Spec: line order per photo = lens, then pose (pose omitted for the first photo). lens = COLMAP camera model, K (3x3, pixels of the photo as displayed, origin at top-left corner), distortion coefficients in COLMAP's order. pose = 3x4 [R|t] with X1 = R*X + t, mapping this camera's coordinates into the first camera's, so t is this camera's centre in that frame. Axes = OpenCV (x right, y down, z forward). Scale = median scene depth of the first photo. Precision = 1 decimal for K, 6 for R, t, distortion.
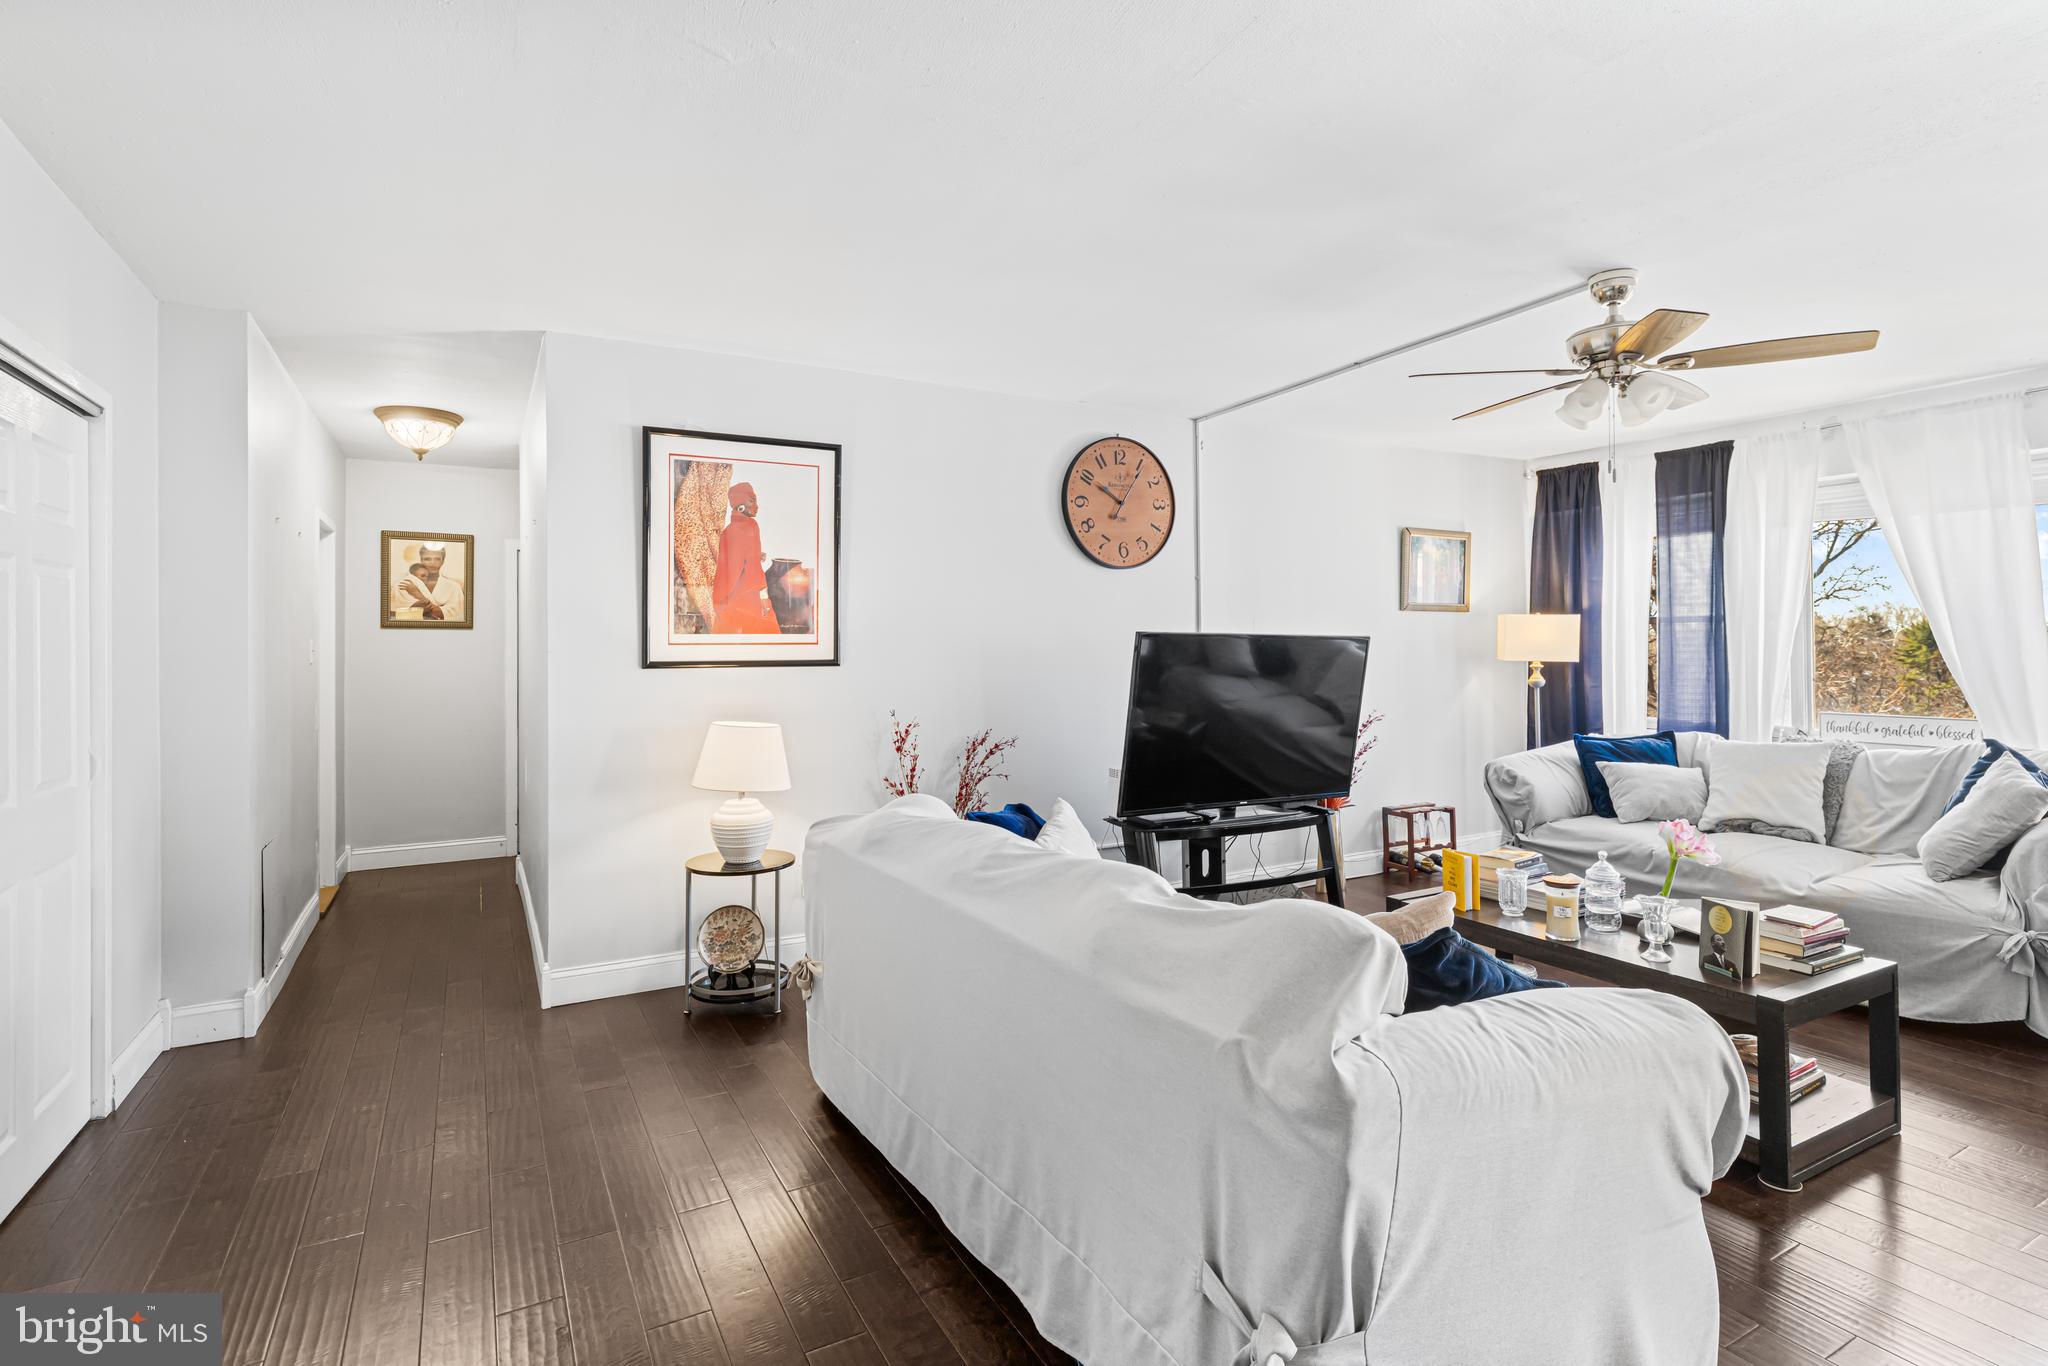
lens RADIAL K [[989.4, 0, 1026.0], [0, 989.4, 646.5], [0, 0, 1]] dist [0.001506, 0.000993]
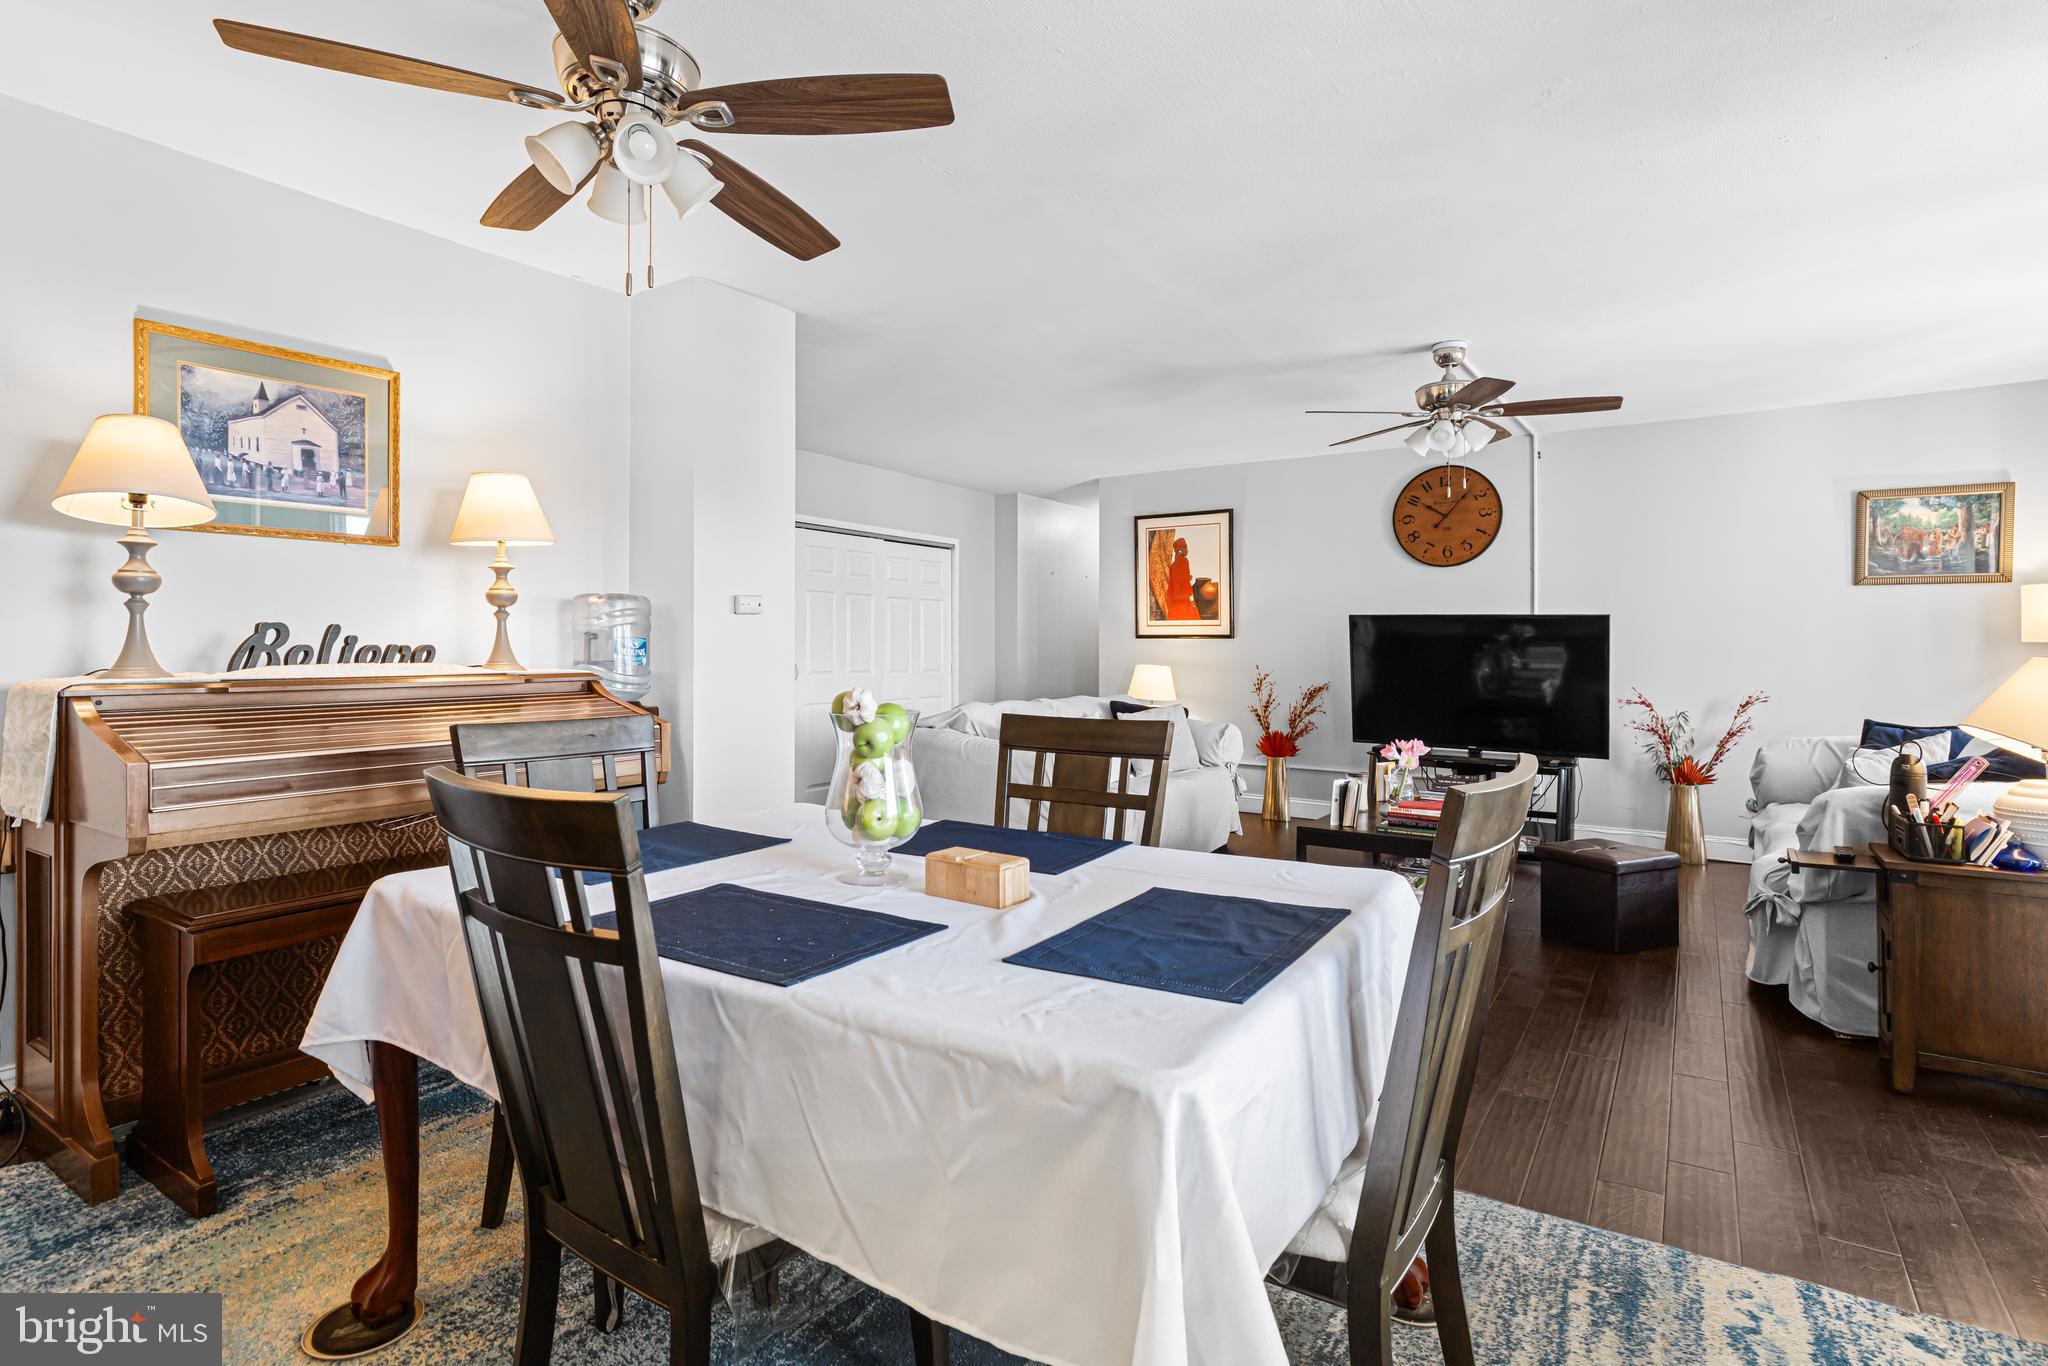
lens RADIAL K [[989.4, 0, 1022.1], [0, 989.4, 640.1], [0, 0, 1]] dist [0.001506, 0.000993]
pose [[0.467315, 0.004978, -0.884077, 1.174737], [-0.003523, 0.999987, 0.003768, 0.018298], [0.884084, 0.001354, 0.467327, -0.120385]]
